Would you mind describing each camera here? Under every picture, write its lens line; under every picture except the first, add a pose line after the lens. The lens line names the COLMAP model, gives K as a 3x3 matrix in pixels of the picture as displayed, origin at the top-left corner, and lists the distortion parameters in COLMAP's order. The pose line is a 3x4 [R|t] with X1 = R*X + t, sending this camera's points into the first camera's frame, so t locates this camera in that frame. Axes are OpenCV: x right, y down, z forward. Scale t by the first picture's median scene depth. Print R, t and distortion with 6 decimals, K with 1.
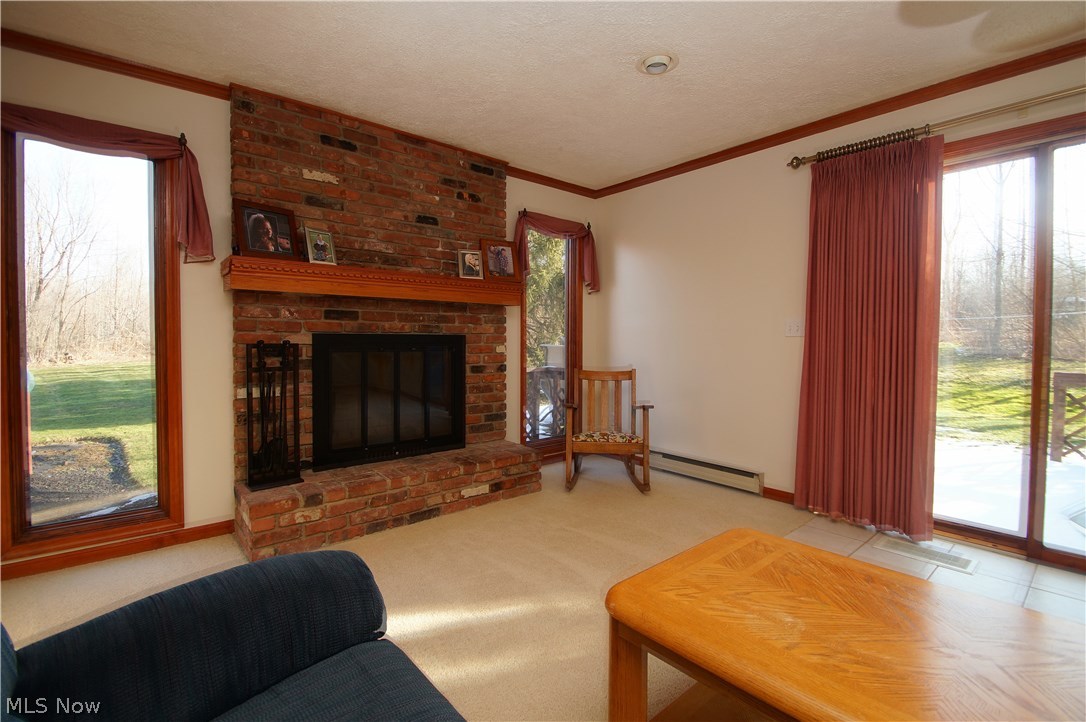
lens RADIAL K [[491.8, 0, 541.3], [0, 491.8, 349.2], [0, 0, 1]] dist [0.011006, -0.017468]
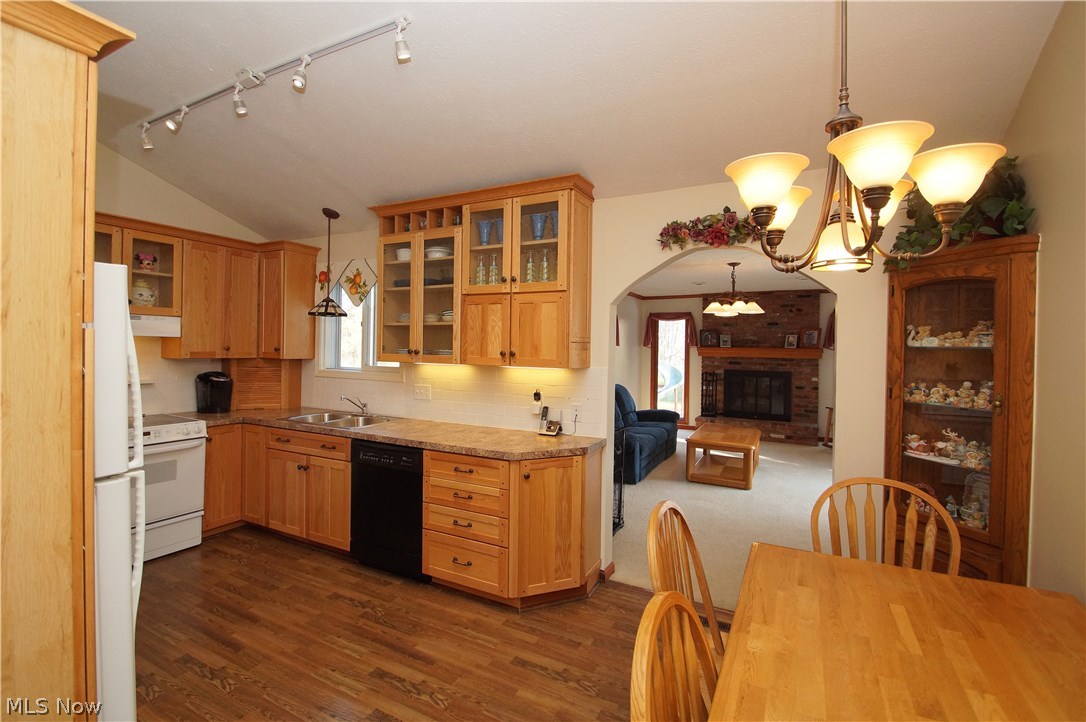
lens RADIAL K [[491.8, 0, 541.3], [0, 491.8, 349.2], [0, 0, 1]] dist [0.011006, -0.017468]
pose [[0.377216, 0.009634, -0.926075, 1.610421], [-0.031364, 0.999505, -0.002378, -0.098447], [0.925594, 0.029942, 0.377331, -0.981730]]
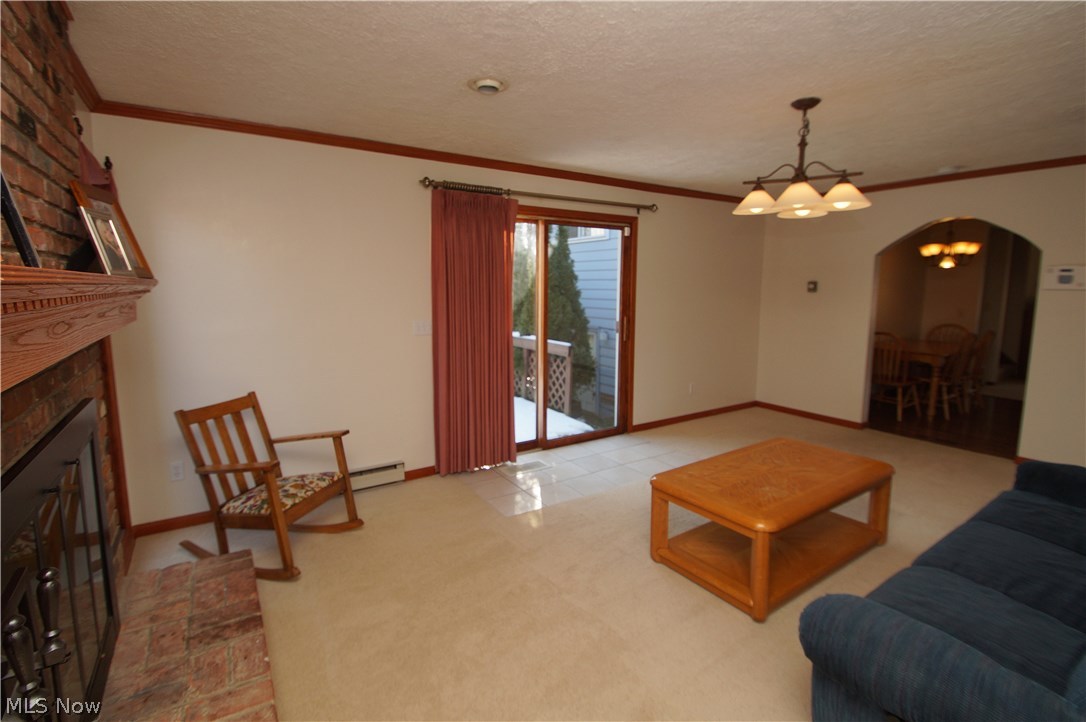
lens RADIAL K [[501.4, 0, 543.0], [0, 501.4, 361.0], [0, 0, 1]] dist [-0.000770, -0.000376]
pose [[0.108583, -0.153387, 0.982182, -0.611120], [0.019882, 0.988162, 0.152122, -0.139748], [-0.993889, 0.003010, 0.110347, 0.587169]]
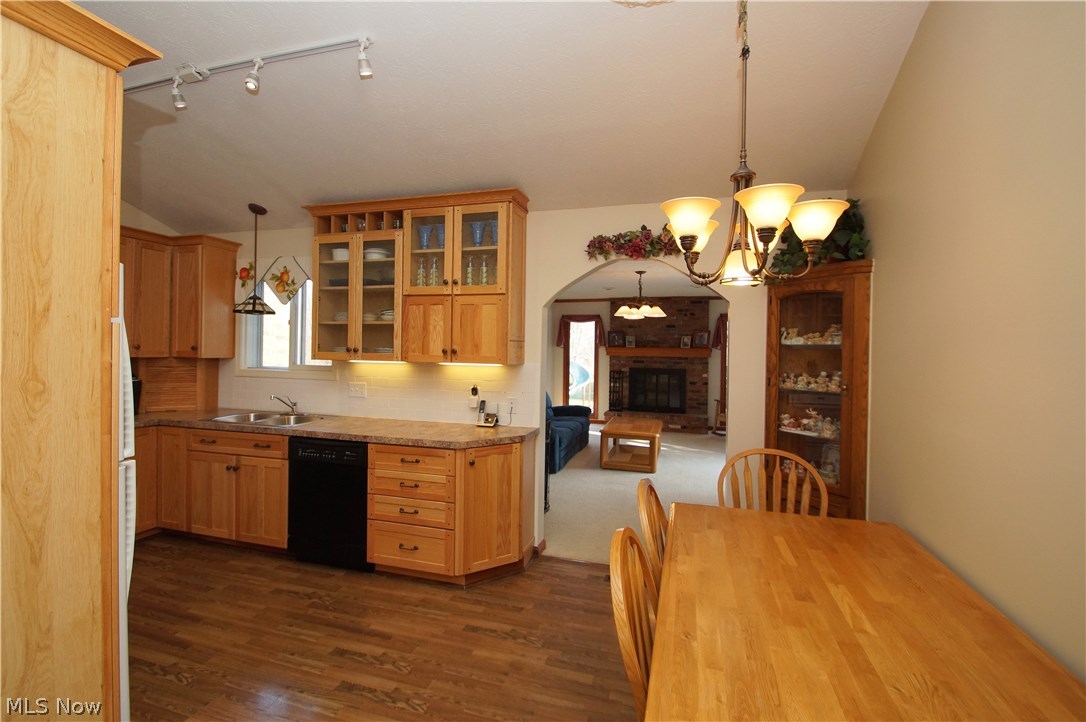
lens RADIAL K [[488.5, 0, 542.5], [0, 488.5, 350.9], [0, 0, 1]] dist [0.010041, -0.018457]
pose [[0.548048, 0.010212, -0.836384, 1.656610], [-0.029468, 0.999540, -0.007104, -0.089736], [0.835928, 0.028540, 0.548097, -1.073399]]
